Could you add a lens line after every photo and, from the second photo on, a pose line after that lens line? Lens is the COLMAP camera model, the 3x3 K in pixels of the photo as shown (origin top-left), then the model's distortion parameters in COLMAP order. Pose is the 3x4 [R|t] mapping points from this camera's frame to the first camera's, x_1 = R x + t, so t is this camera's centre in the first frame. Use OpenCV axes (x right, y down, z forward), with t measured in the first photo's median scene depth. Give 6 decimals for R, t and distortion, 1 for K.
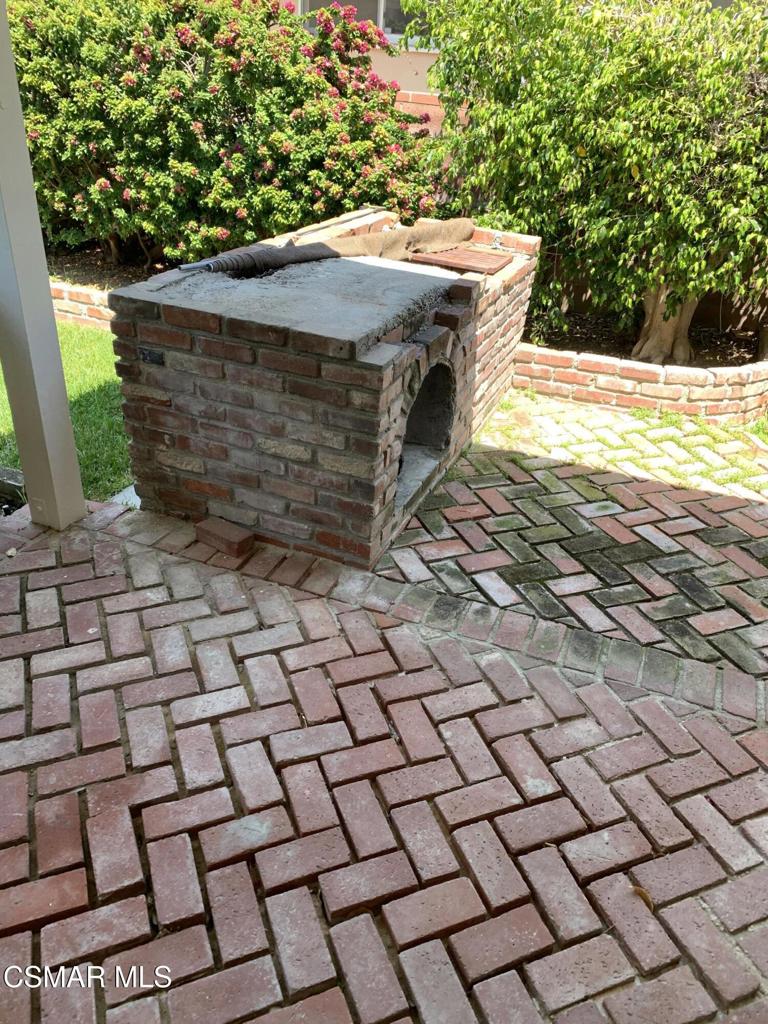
lens RADIAL K [[781.8, 0, 384.0], [0, 781.8, 512.0], [0, 0, 1]] dist [0.004267, -0.002484]
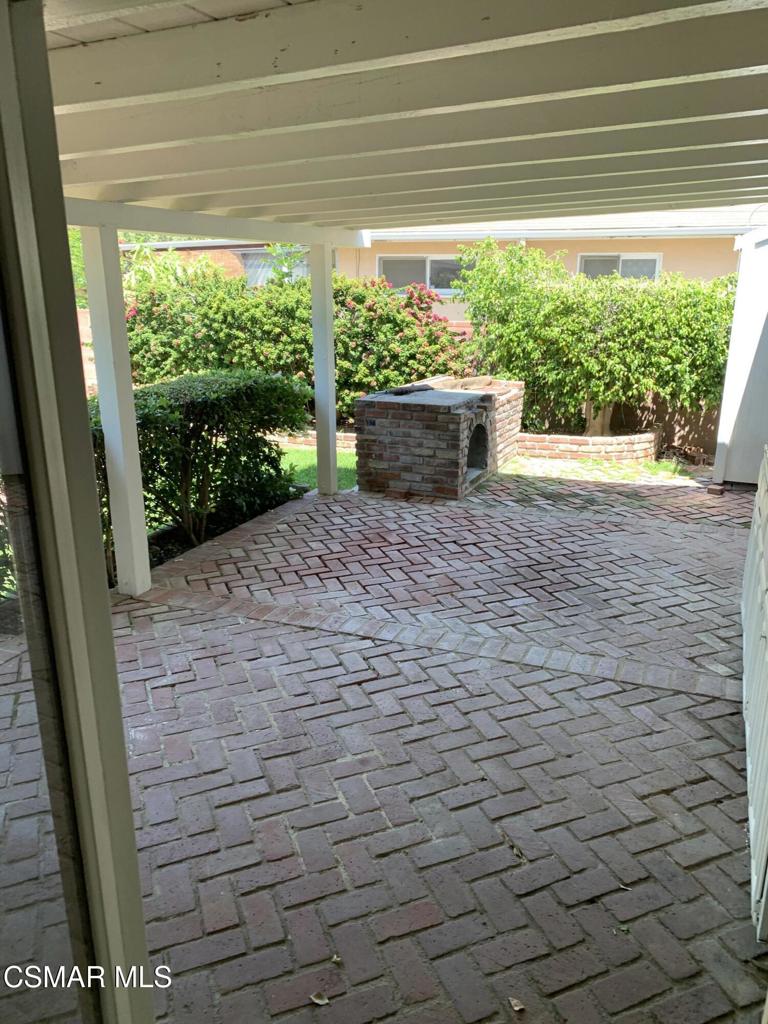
lens RADIAL K [[786.2, 0, 386.3], [0, 786.2, 524.1], [0, 0, 1]] dist [0.098884, -0.178766]
pose [[0.997849, -0.052442, -0.039330, -0.107480], [0.041594, 0.970266, -0.238439, 0.521697], [0.050665, 0.236290, 0.970361, -1.006619]]
